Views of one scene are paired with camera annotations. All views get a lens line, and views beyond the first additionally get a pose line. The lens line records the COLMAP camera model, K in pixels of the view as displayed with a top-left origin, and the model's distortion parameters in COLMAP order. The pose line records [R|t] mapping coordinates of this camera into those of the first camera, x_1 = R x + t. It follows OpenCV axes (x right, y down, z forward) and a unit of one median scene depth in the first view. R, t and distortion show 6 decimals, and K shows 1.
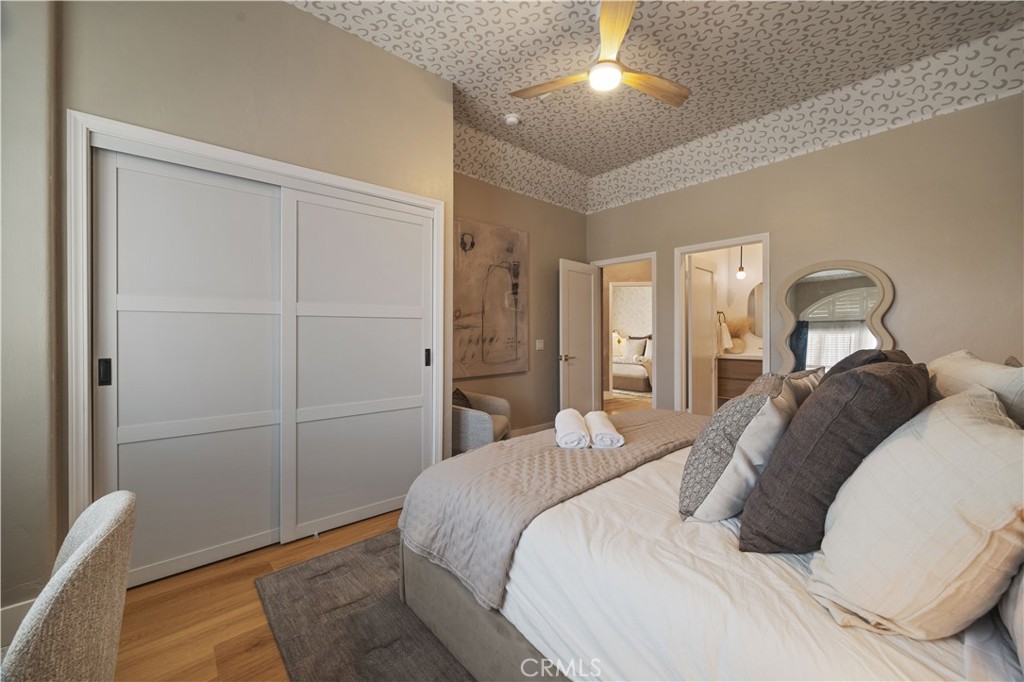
lens RADIAL K [[400.0, 0, 512.0], [0, 400.0, 341.0], [0, 0, 1]] dist [0.000816, 0.000068]
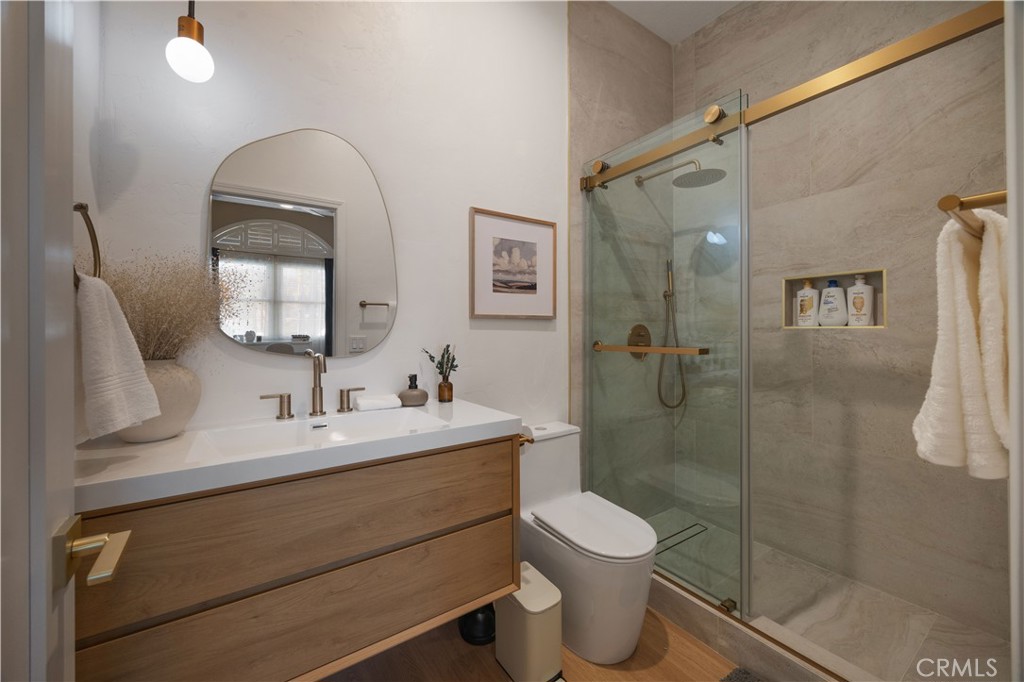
lens RADIAL K [[400.0, 0, 512.0], [0, 400.0, 341.0], [0, 0, 1]] dist [0.000816, 0.000068]
pose [[0.124515, -0.012522, 0.992139, 0.365874], [0.012798, 0.999857, 0.011014, -0.016565], [-0.992135, 0.011326, 0.124658, 0.770441]]
